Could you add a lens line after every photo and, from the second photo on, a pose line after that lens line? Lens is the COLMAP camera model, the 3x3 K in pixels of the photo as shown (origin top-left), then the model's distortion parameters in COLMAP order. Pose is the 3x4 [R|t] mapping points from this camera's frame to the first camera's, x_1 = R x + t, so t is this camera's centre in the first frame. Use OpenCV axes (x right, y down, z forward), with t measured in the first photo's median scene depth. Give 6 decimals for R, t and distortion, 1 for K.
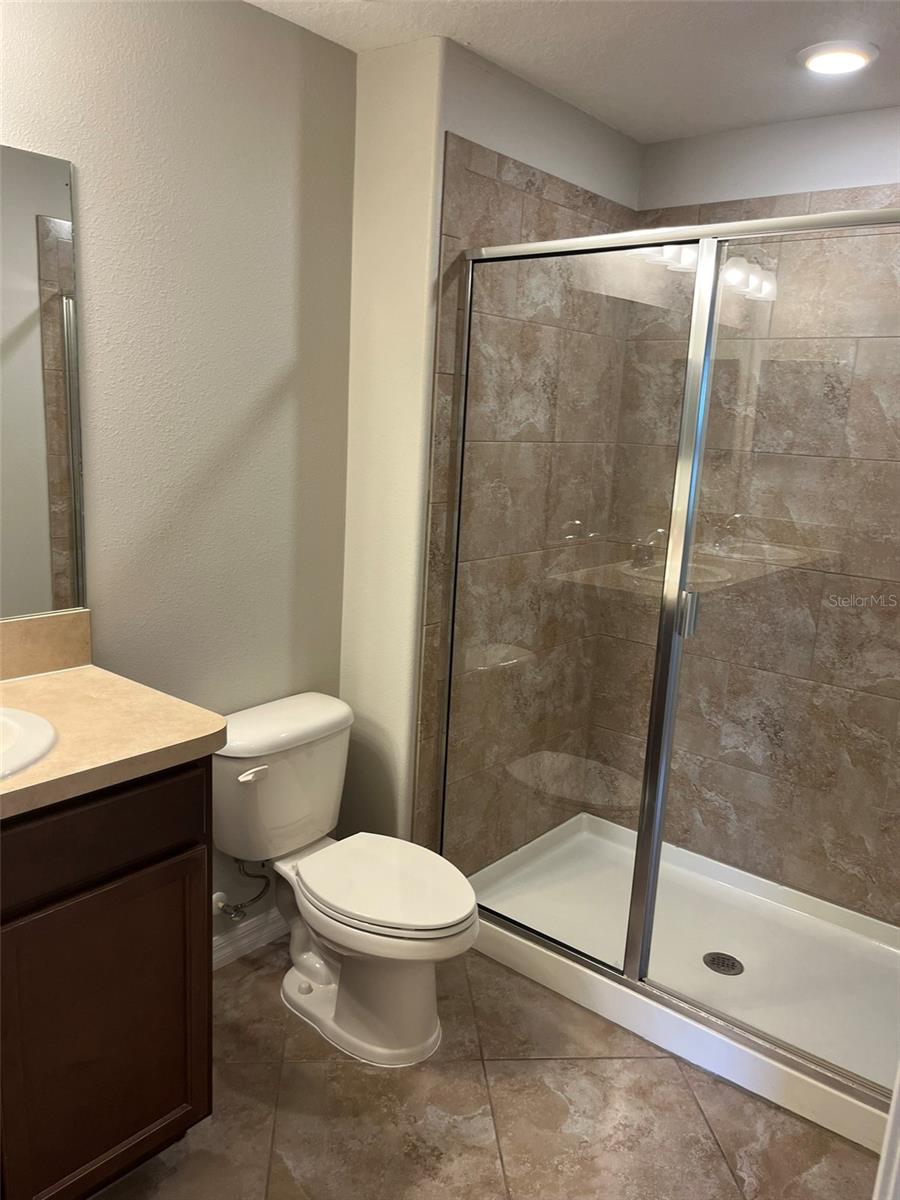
lens RADIAL K [[897.1, 0, 450.0], [0, 897.1, 600.0], [0, 0, 1]] dist [0.051494, -0.085469]
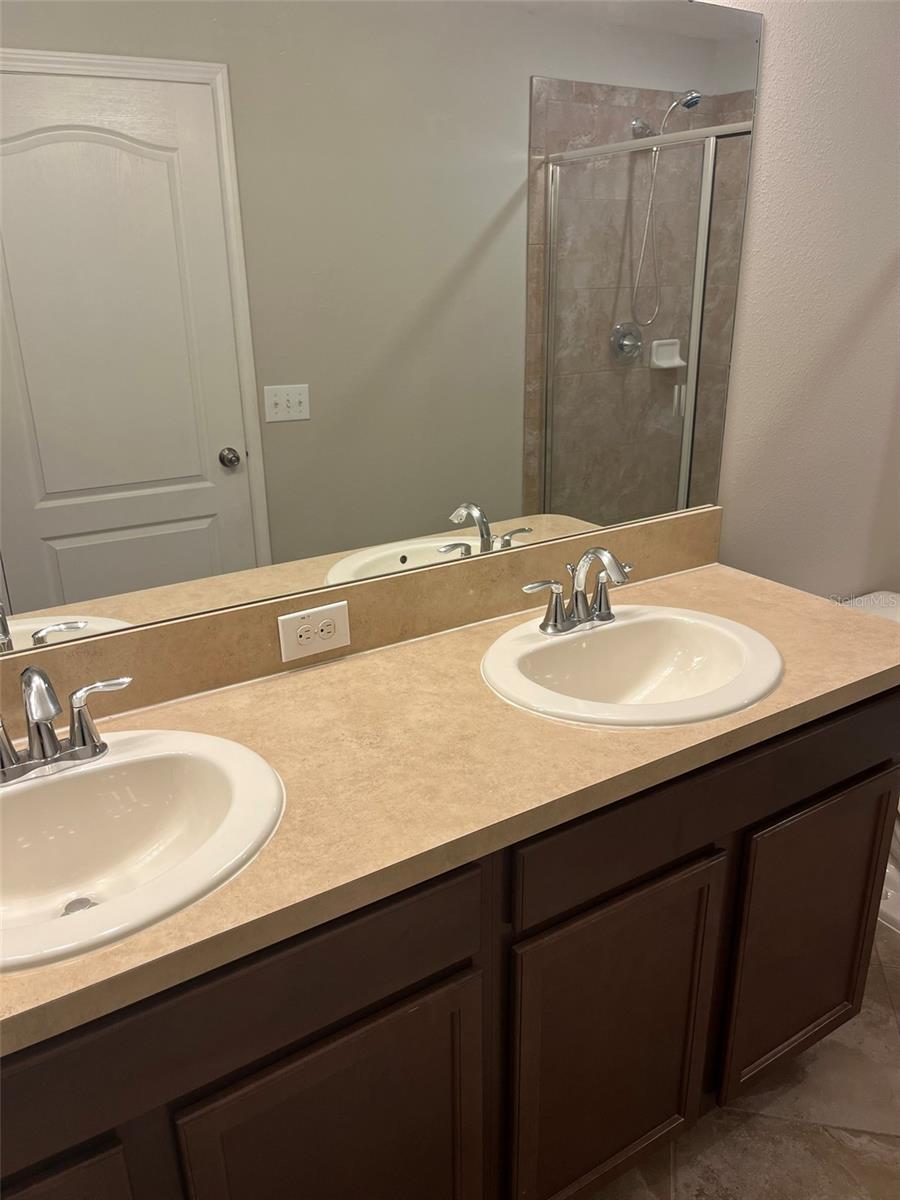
lens RADIAL K [[897.1, 0, 450.0], [0, 897.1, 600.0], [0, 0, 1]] dist [0.051494, -0.085469]
pose [[0.952545, 0.048243, -0.300551, -0.211732], [-0.001625, 0.988153, 0.153464, -0.021715], [0.304394, -0.145693, 0.941338, -0.012784]]
